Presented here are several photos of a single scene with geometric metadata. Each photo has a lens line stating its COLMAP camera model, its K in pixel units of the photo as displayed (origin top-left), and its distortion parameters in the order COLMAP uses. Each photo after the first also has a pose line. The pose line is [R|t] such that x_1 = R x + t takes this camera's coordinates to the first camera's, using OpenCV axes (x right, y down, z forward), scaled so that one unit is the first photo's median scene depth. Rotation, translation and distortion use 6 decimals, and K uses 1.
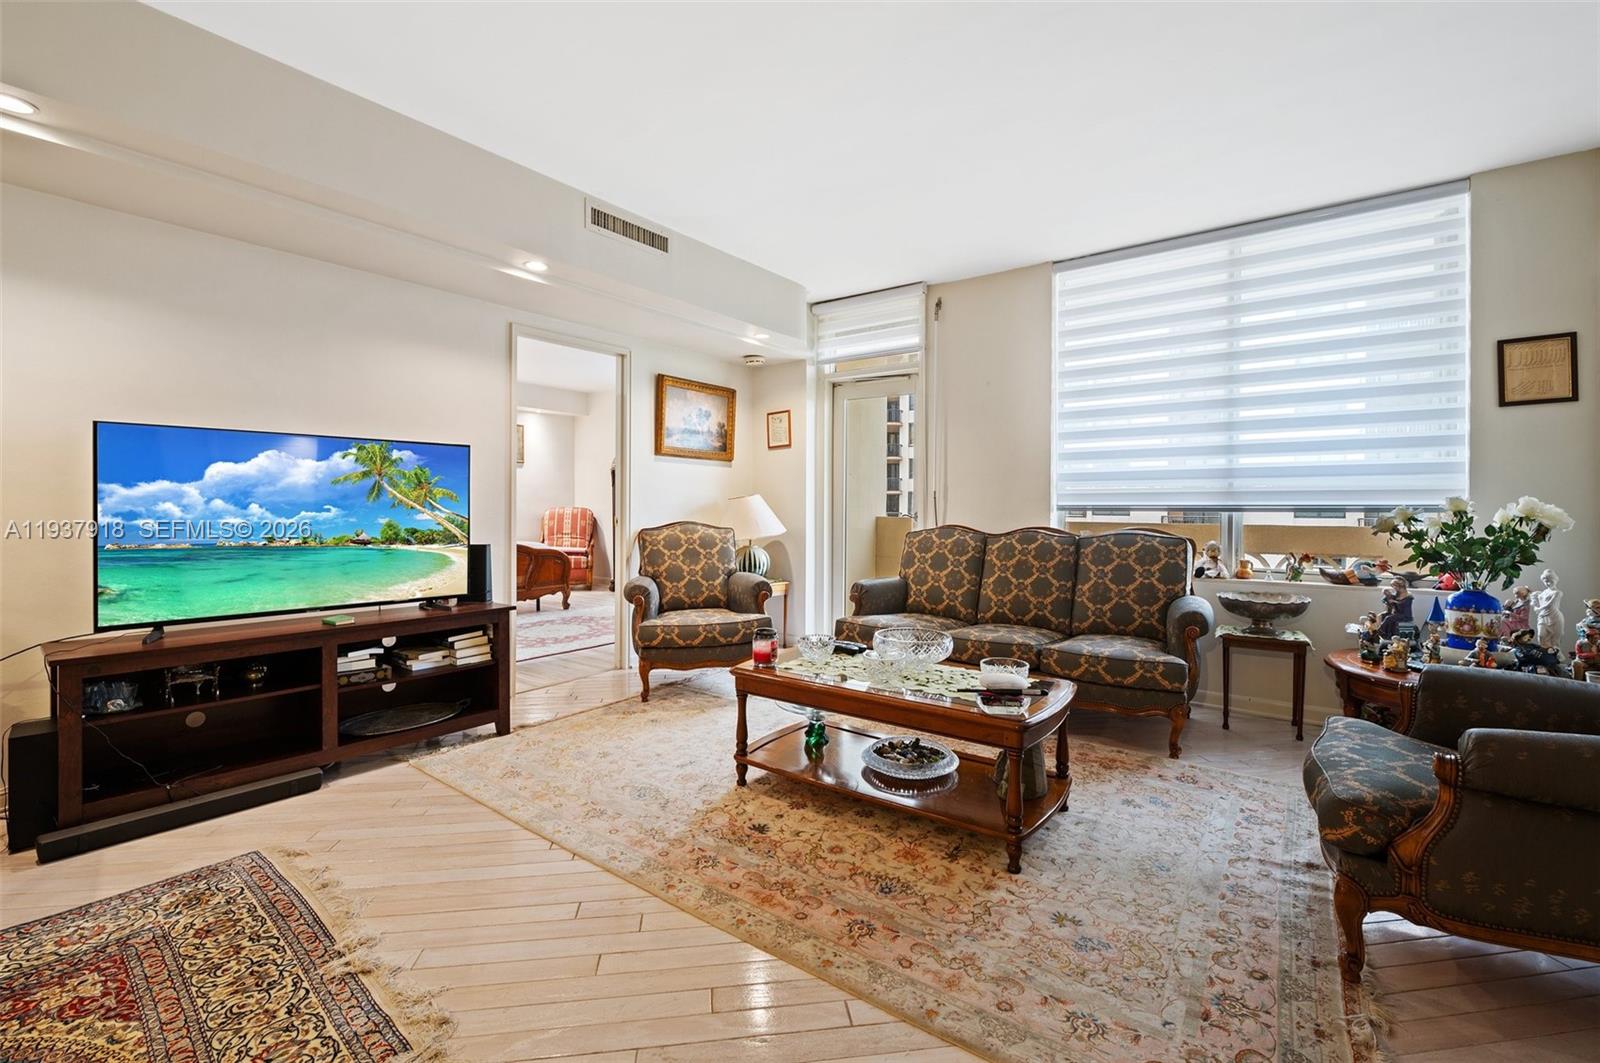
lens RADIAL K [[676.9, 0, 827.3], [0, 676.9, 509.2], [0, 0, 1]] dist [-0.007672, -0.001593]
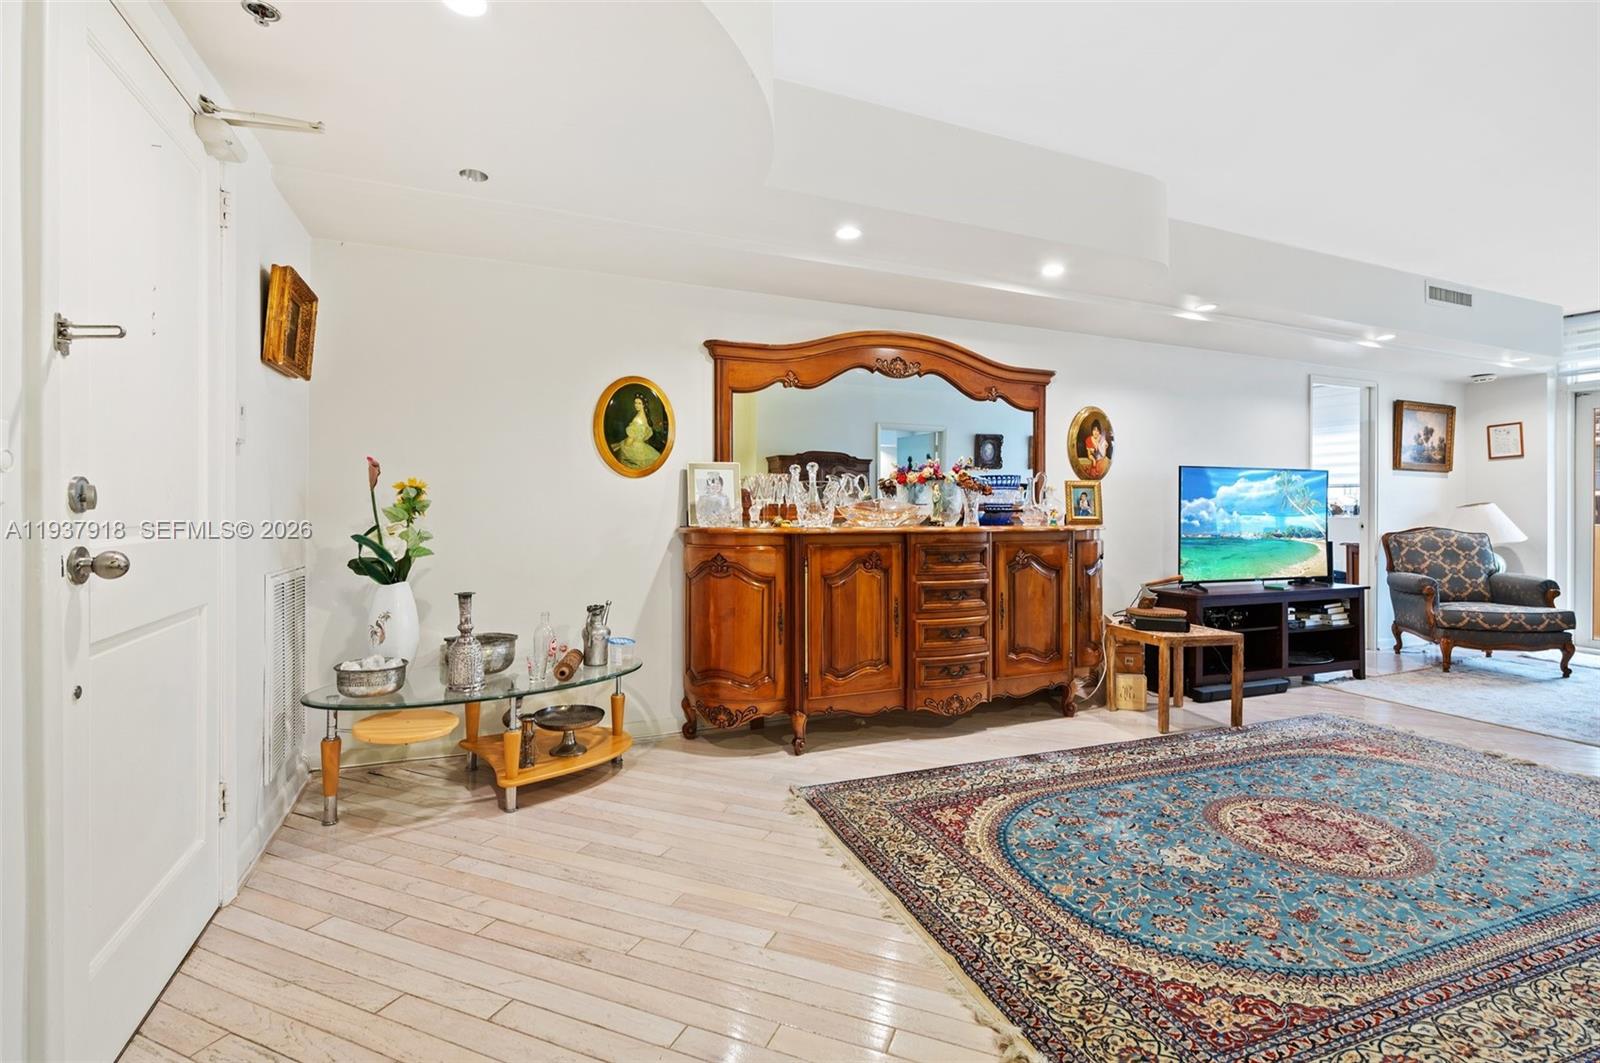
lens RADIAL K [[750.5, 0, 786.9], [0, 750.5, 506.2], [0, 0, 1]] dist [-0.010900, -0.000684]
pose [[0.855583, -0.003543, -0.517654, -0.614591], [-0.003863, 0.999905, -0.013229, 0.005153], [0.517652, 0.013318, 0.855488, -0.808197]]
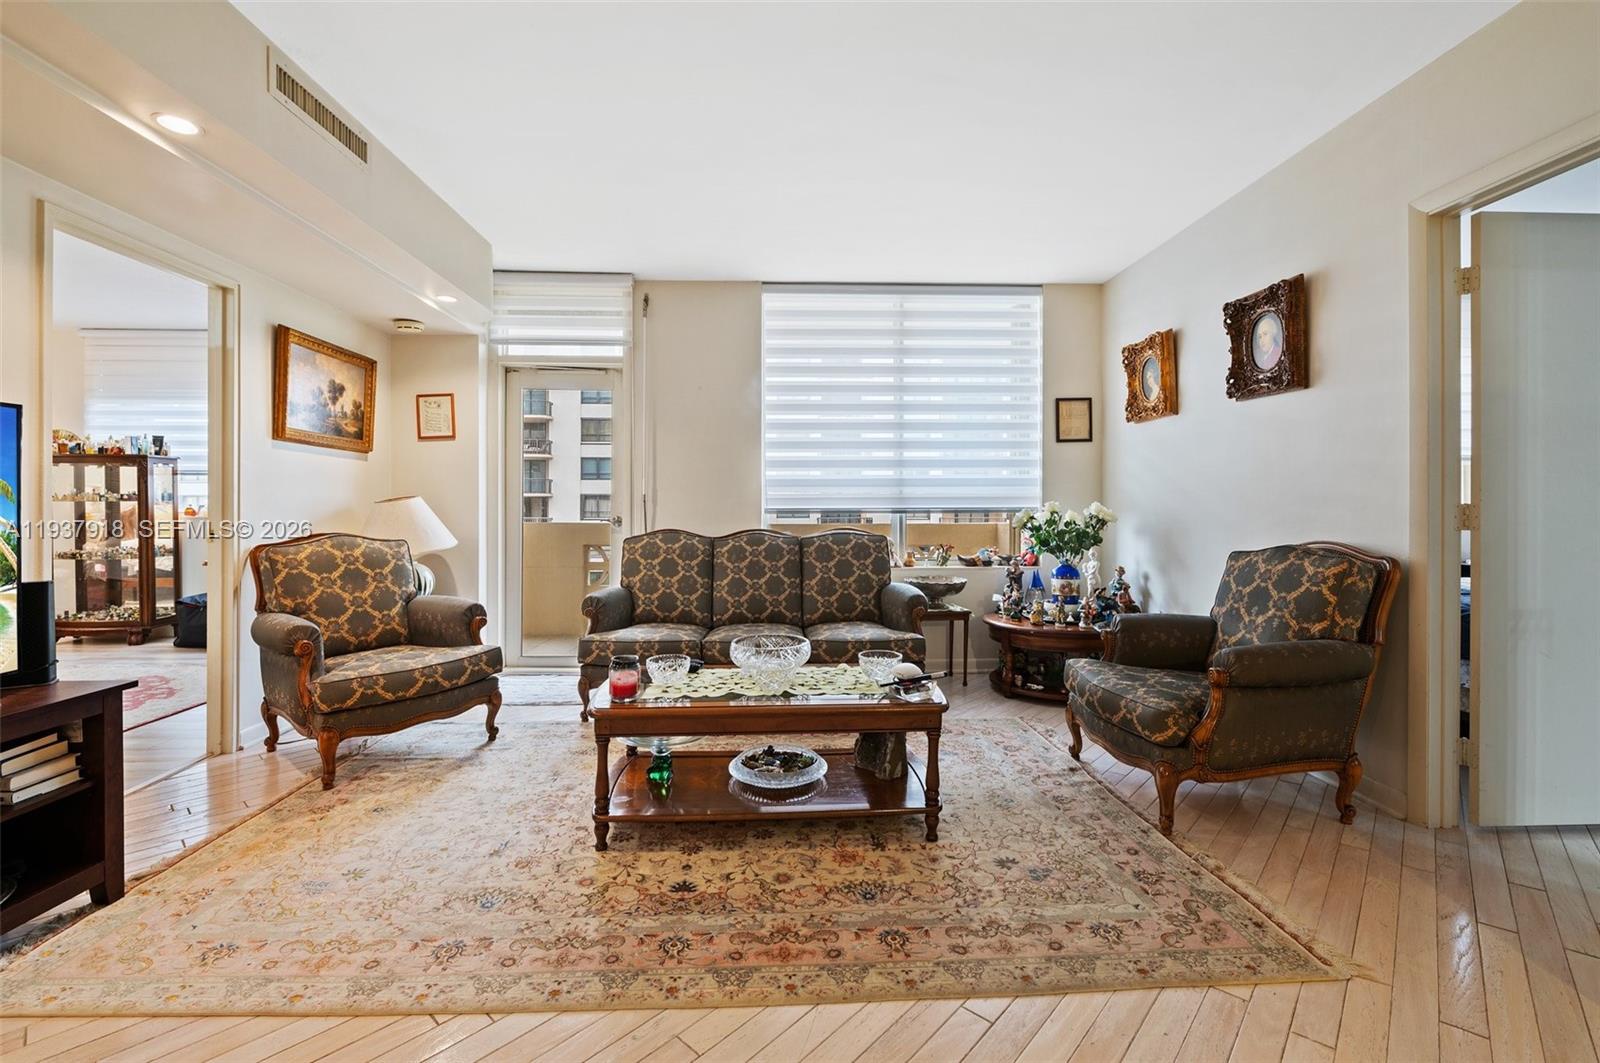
lens RADIAL K [[663.7, 0, 792.0], [0, 663.7, 513.4], [0, 0, 1]] dist [-0.006341, -0.001625]
pose [[0.786417, -0.007810, 0.617647, -0.323637], [0.007514, 0.999967, 0.003077, -0.001643], [-0.617650, 0.002221, 0.786450, 0.162986]]
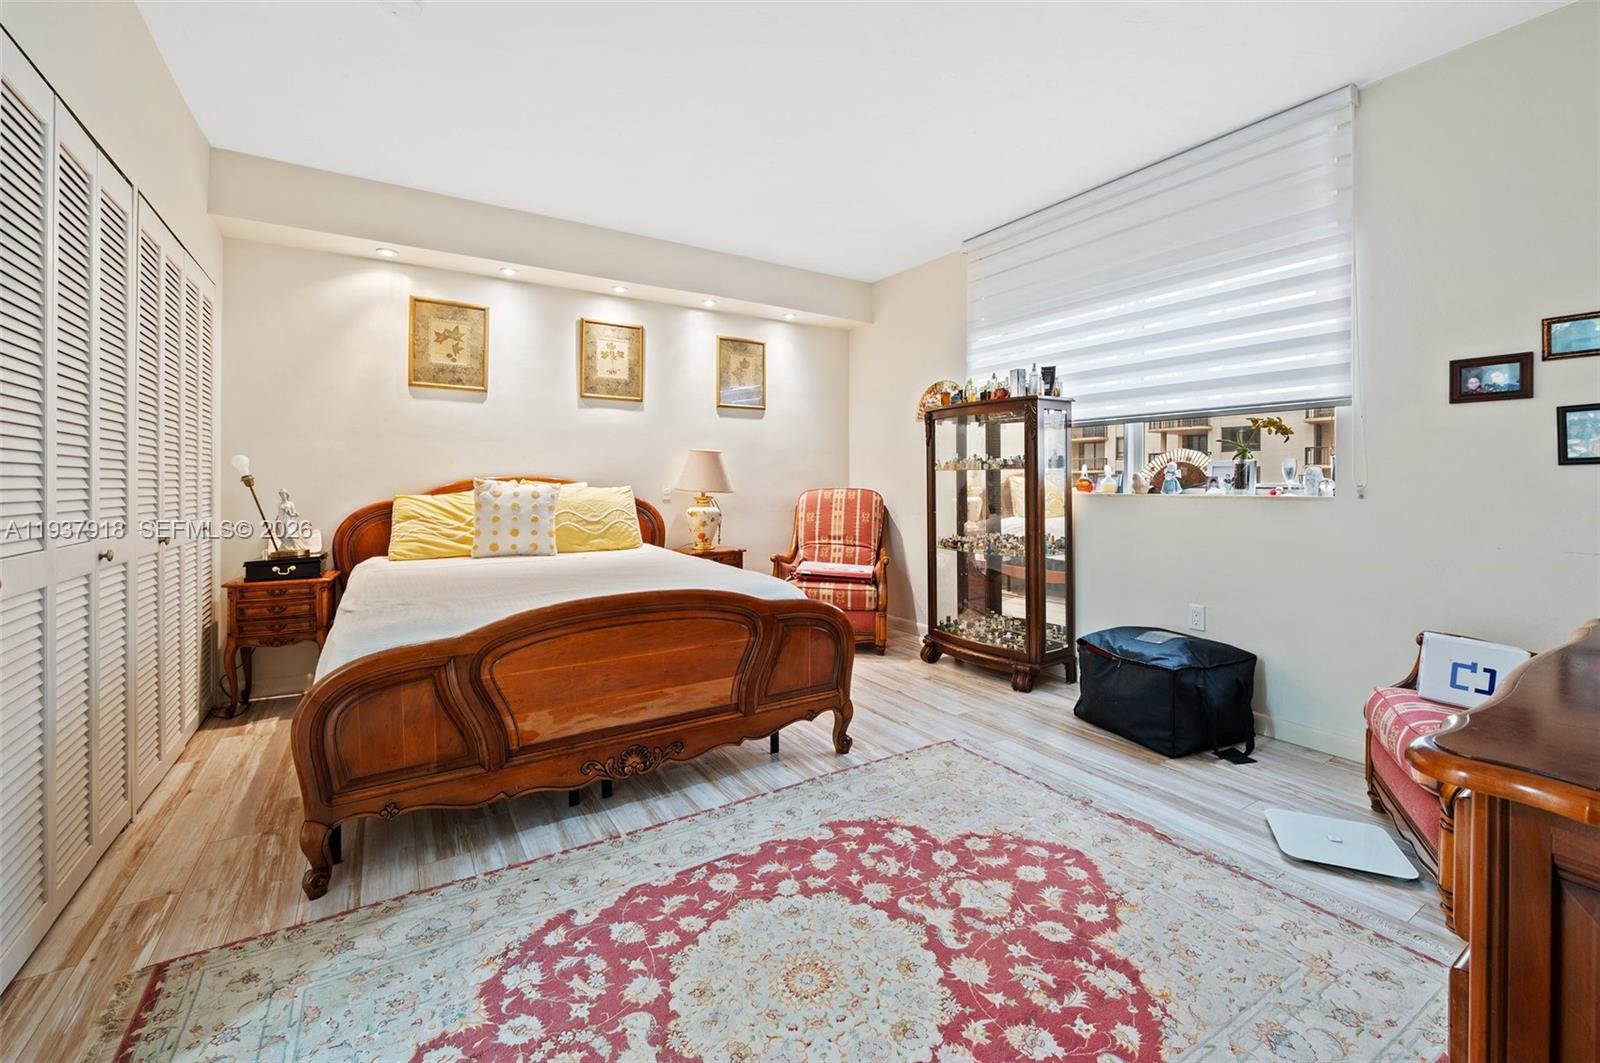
lens RADIAL K [[663.7, 0, 806.9], [0, 663.7, 477.8], [0, 0, 1]] dist [-0.006341, -0.001625]
pose [[0.922580, -0.004488, -0.385779, -0.481483], [0.001471, 0.999966, -0.008115, -0.015057], [0.385802, 0.006919, 0.922556, 1.192922]]
